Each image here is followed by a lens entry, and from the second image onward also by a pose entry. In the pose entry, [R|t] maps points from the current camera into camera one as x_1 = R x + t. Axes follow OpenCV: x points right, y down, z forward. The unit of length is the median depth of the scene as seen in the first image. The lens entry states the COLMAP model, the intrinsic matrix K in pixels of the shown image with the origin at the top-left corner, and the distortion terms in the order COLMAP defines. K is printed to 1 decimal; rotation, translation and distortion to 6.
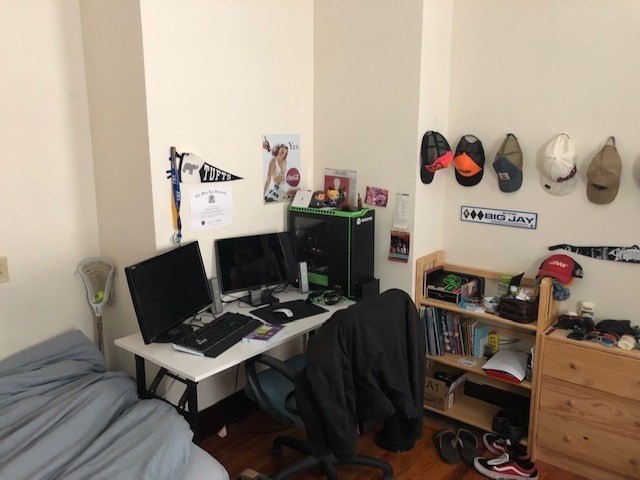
lens RADIAL K [[526.6, 0, 320.6], [0, 526.6, 240.1], [0, 0, 1]] dist [0.007408, 0.007026]
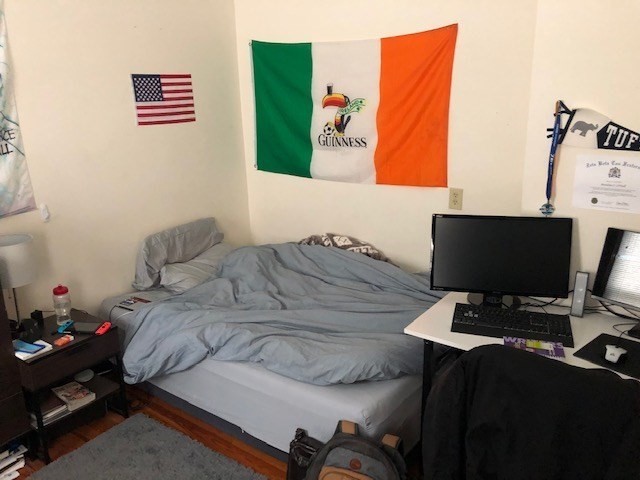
lens RADIAL K [[526.6, 0, 320.7], [0, 526.6, 239.5], [0, 0, 1]] dist [0.007408, 0.007026]
pose [[0.037849, 0.276312, -0.960322, 0.544344], [-0.181938, 0.946854, 0.265266, -0.115393], [0.982581, 0.164679, 0.086109, 0.563082]]
